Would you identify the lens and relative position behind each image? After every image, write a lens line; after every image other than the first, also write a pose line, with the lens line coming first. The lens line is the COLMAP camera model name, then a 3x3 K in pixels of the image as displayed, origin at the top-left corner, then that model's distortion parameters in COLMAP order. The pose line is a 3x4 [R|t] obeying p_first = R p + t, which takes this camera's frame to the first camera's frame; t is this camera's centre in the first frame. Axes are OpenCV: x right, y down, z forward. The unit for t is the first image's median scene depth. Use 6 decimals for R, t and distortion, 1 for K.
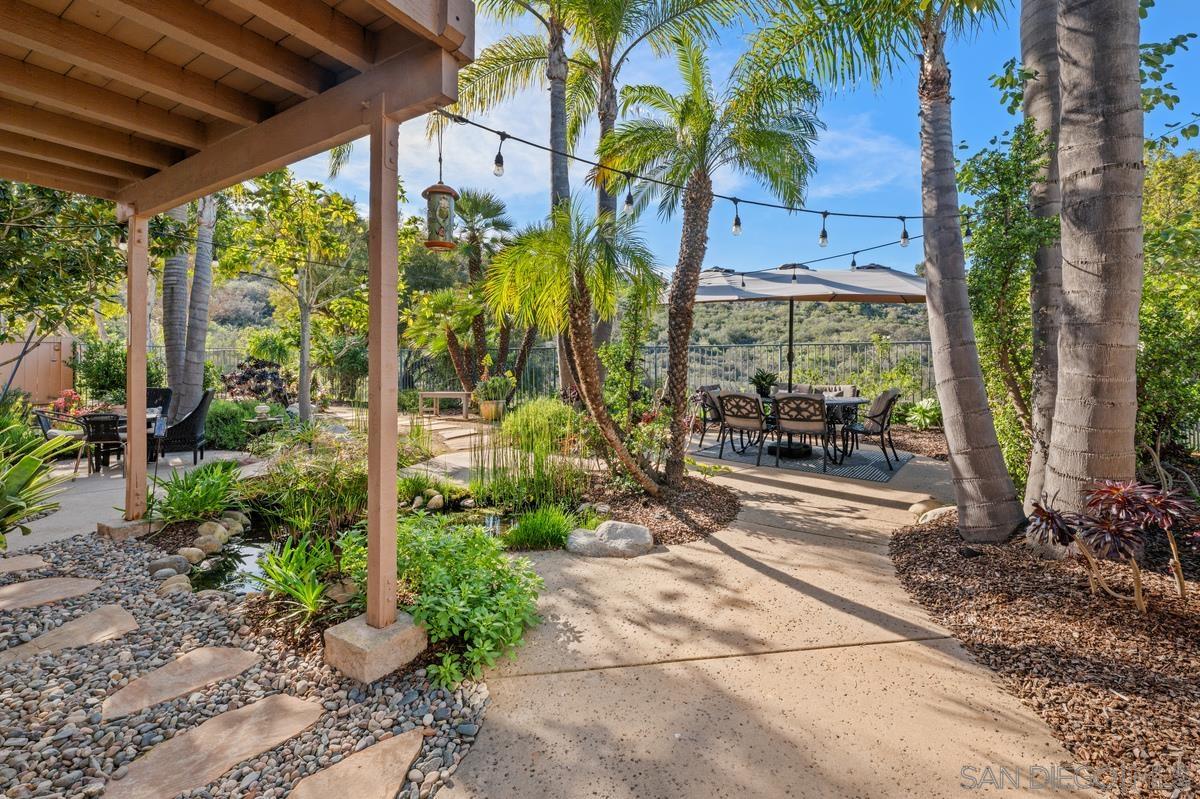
lens RADIAL K [[499.1, 0, 608.9], [0, 499.1, 359.0], [0, 0, 1]] dist [0.008569, 0.000020]
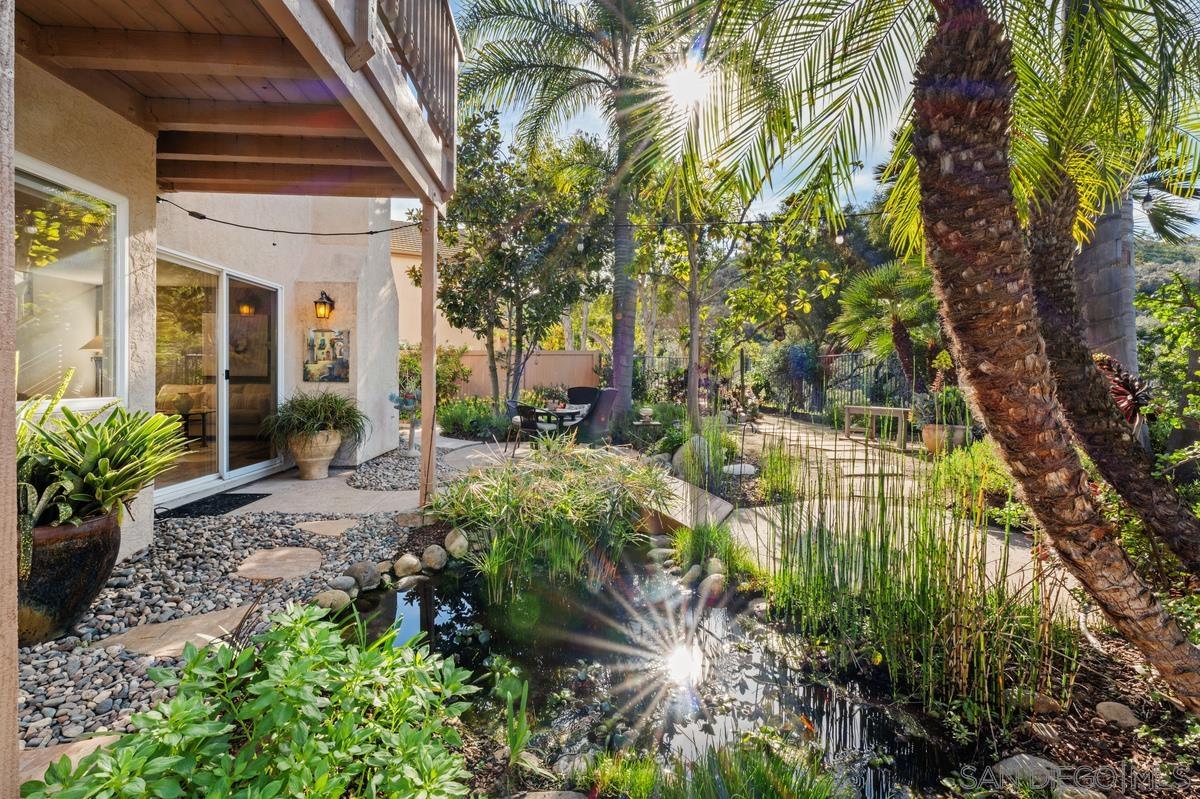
lens RADIAL K [[487.8, 0, 606.5], [0, 487.8, 384.8], [0, 0, 1]] dist [0.001858, 0.000134]
pose [[0.562788, 0.017435, -0.826417, 0.027246], [0.000343, 0.999773, 0.021326, 0.019753], [0.826601, -0.012285, 0.562654, 0.294787]]
